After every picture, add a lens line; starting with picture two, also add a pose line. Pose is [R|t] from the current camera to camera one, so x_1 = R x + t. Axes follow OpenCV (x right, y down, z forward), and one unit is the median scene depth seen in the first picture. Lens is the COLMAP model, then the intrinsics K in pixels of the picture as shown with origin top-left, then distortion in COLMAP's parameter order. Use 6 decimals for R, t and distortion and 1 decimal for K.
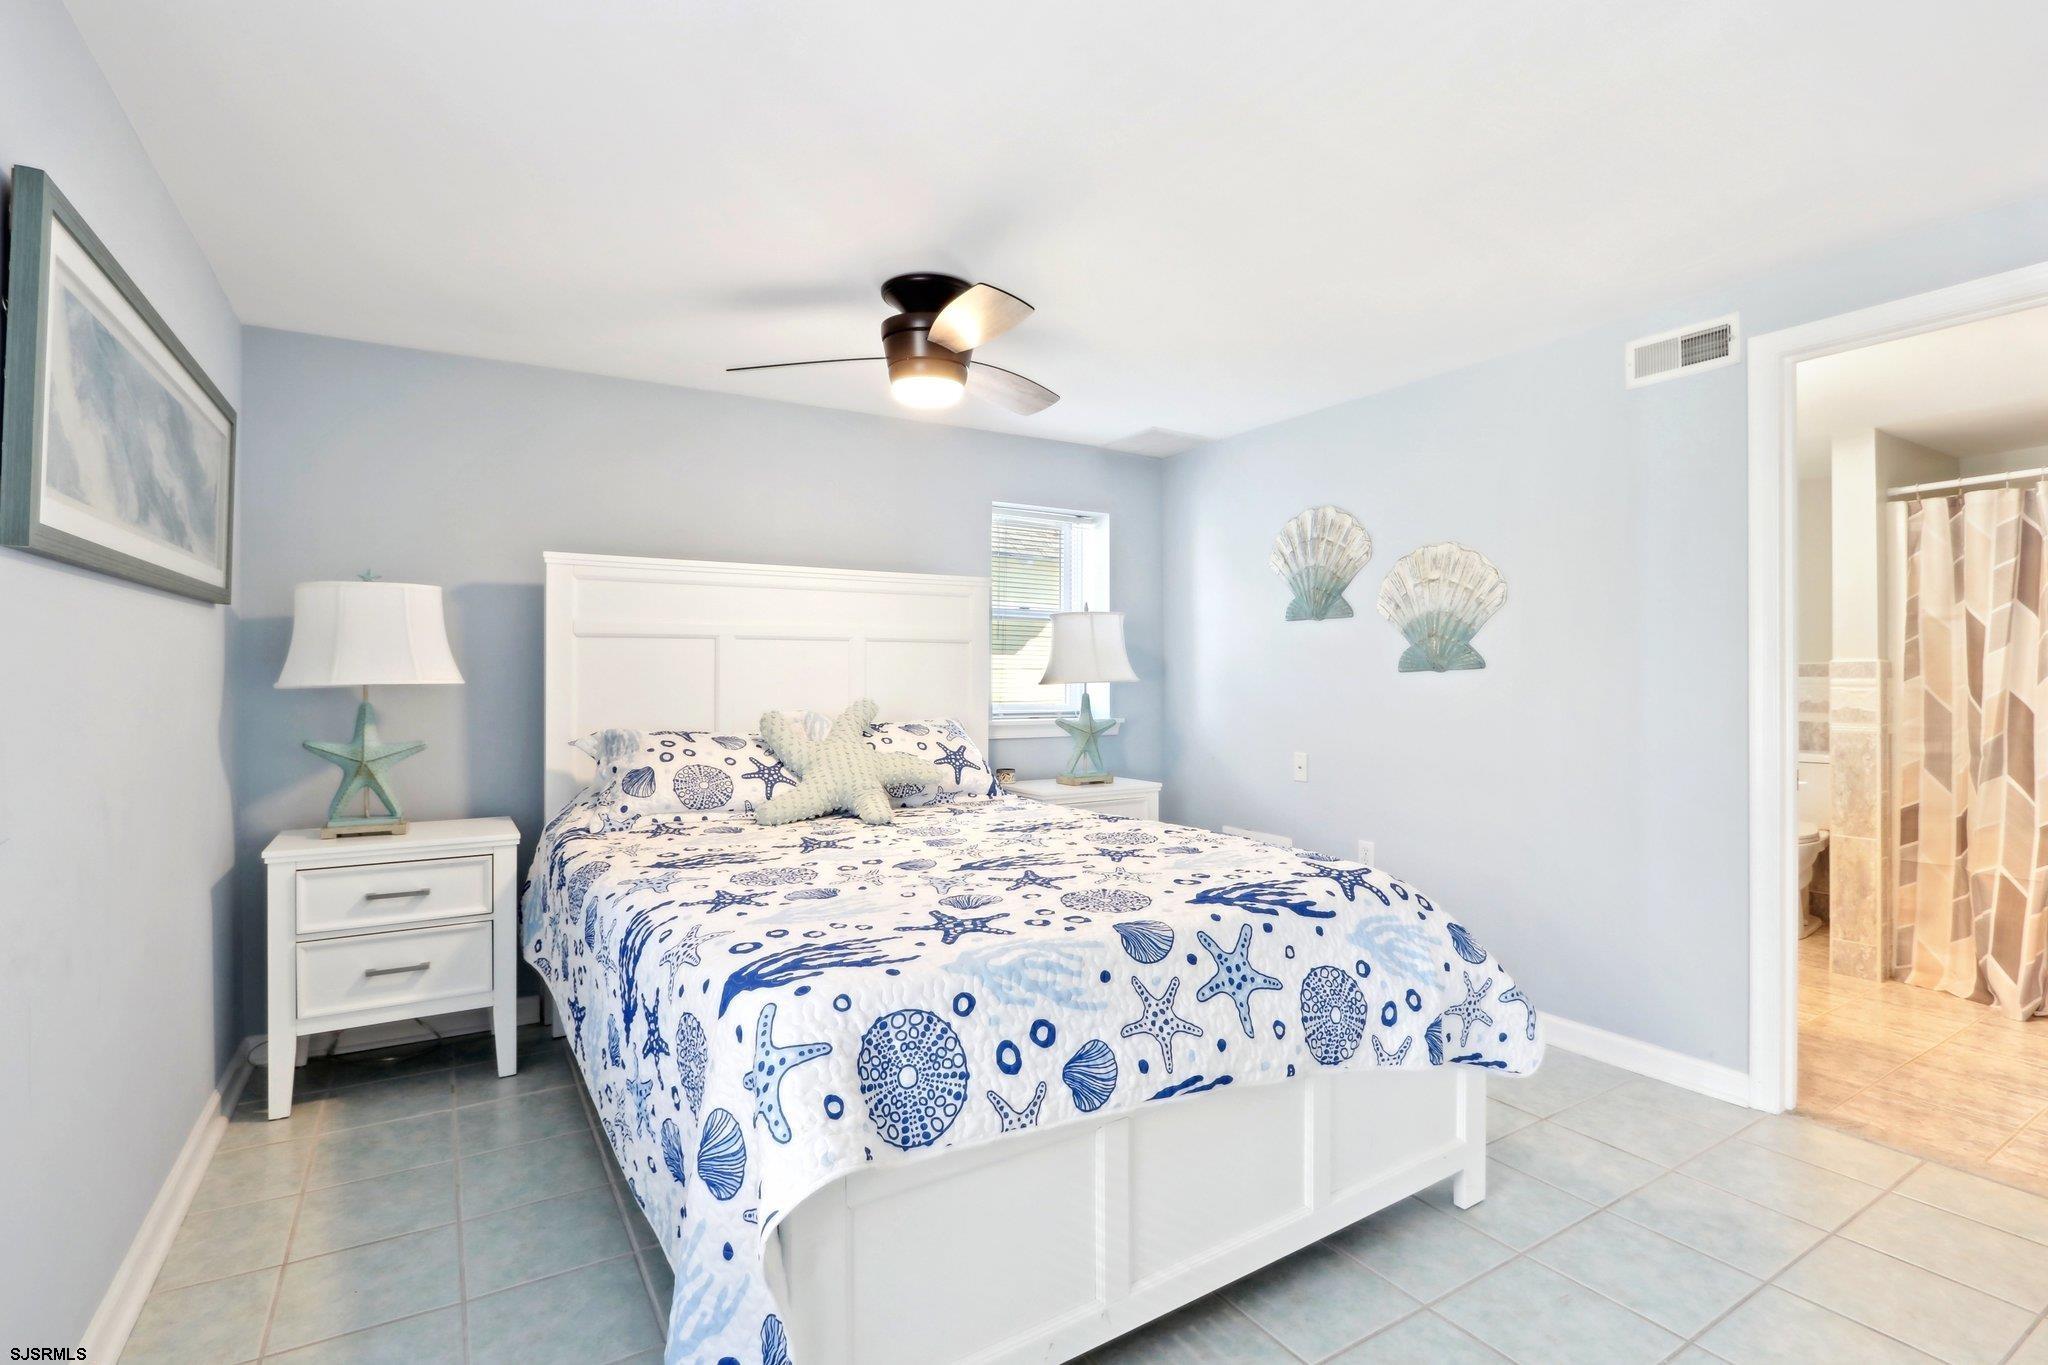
lens RADIAL K [[966.9, 0, 1029.8], [0, 966.9, 673.1], [0, 0, 1]] dist [-0.014550, 0.002648]
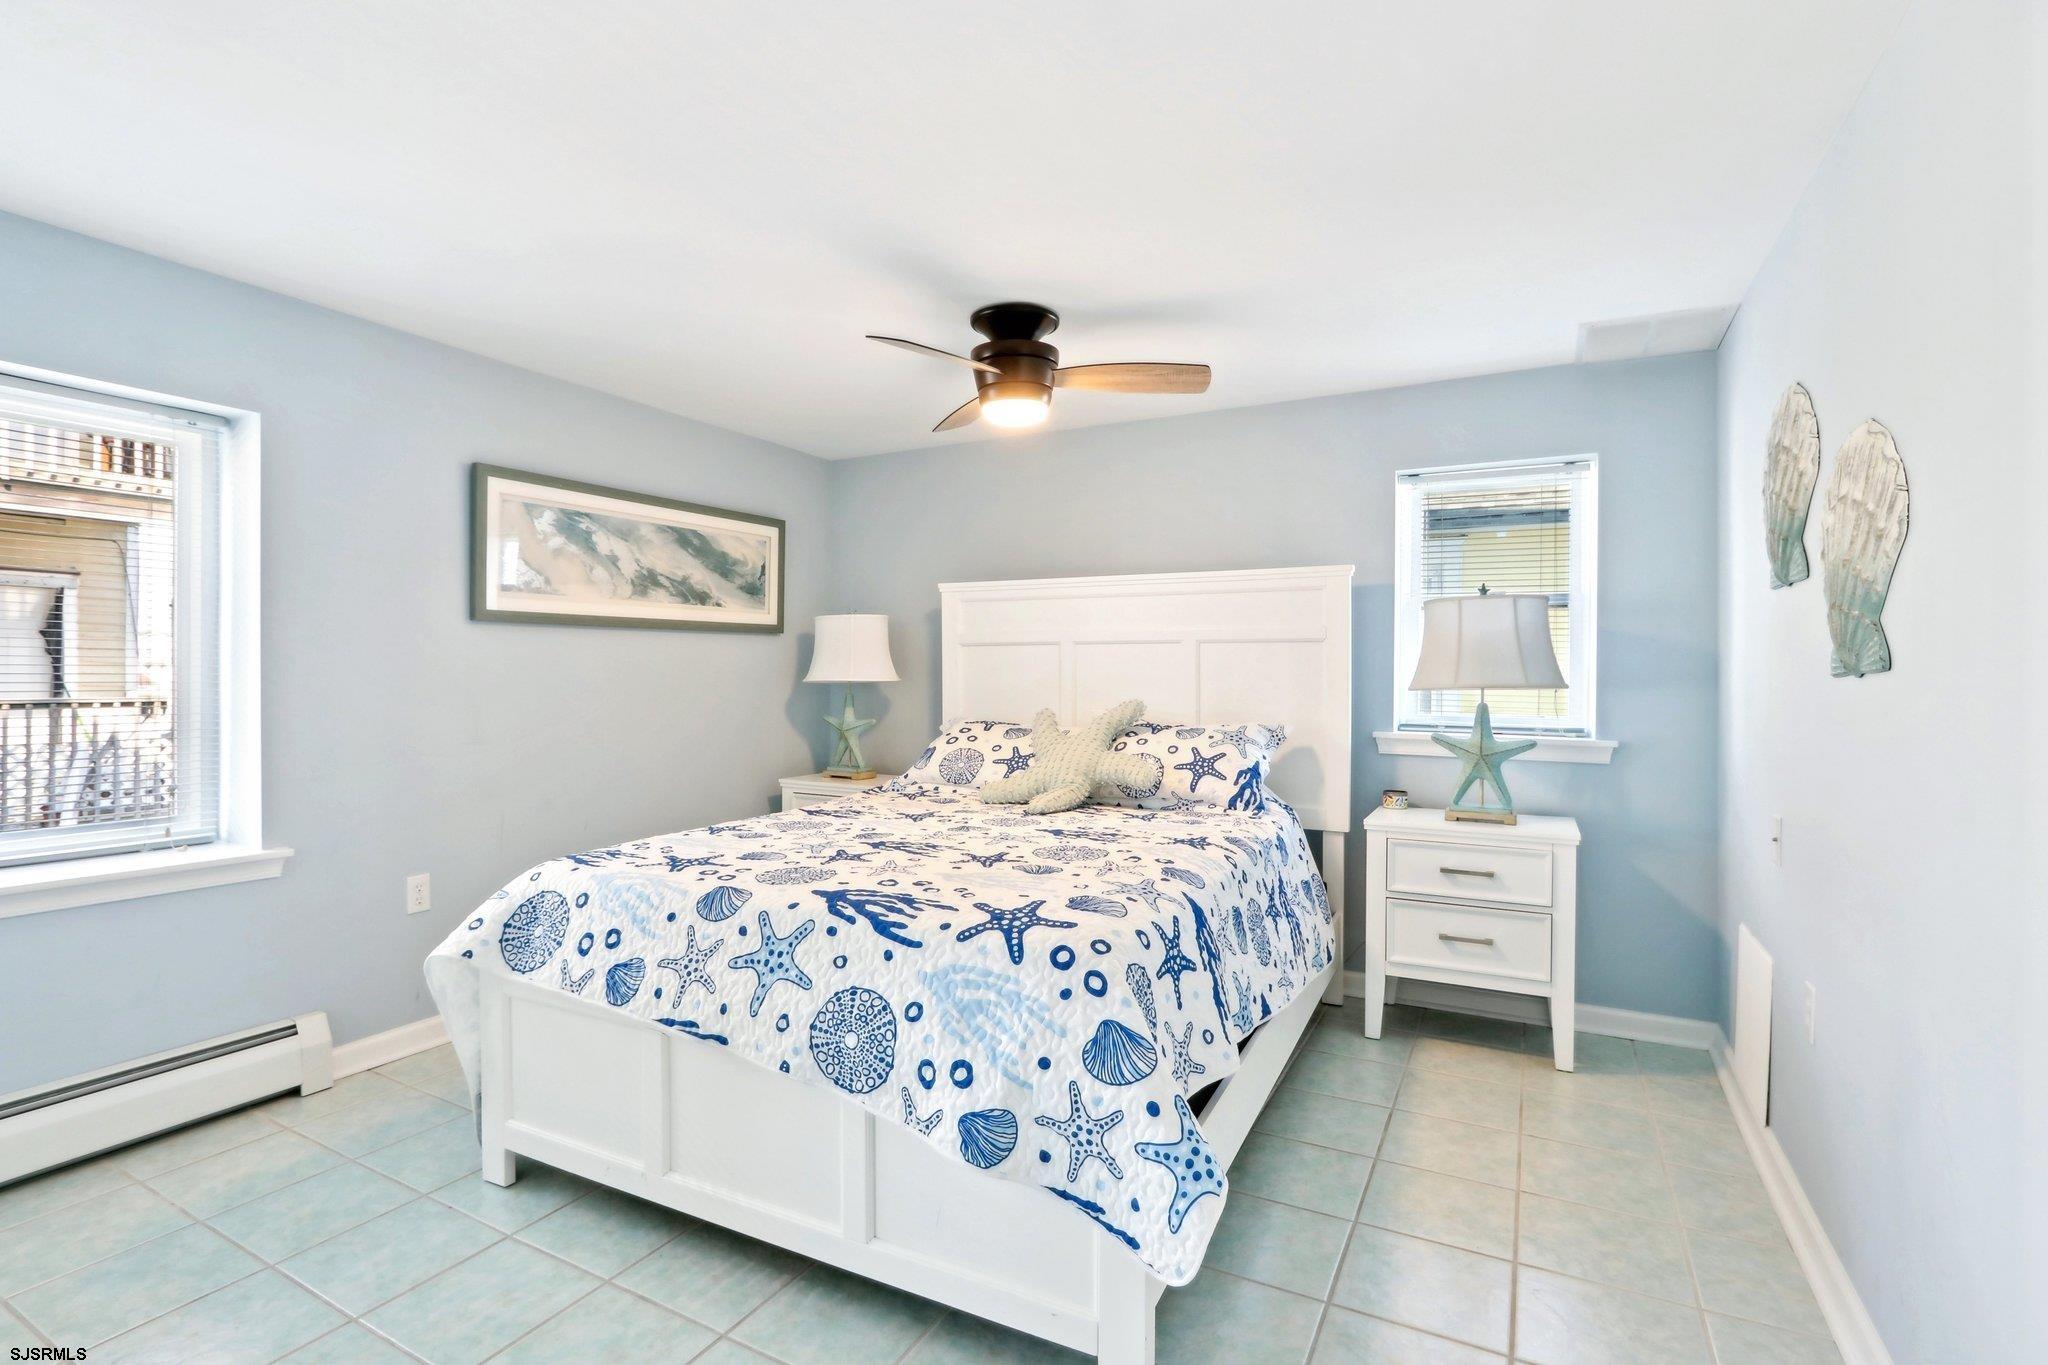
lens RADIAL K [[966.9, 0, 1034.3], [0, 966.9, 687.2], [0, 0, 1]] dist [-0.014550, 0.002648]
pose [[0.499384, 0.017062, -0.866213, 1.292641], [-0.004858, 0.999846, 0.016893, -0.007604], [0.866367, -0.004228, 0.499390, 0.727571]]
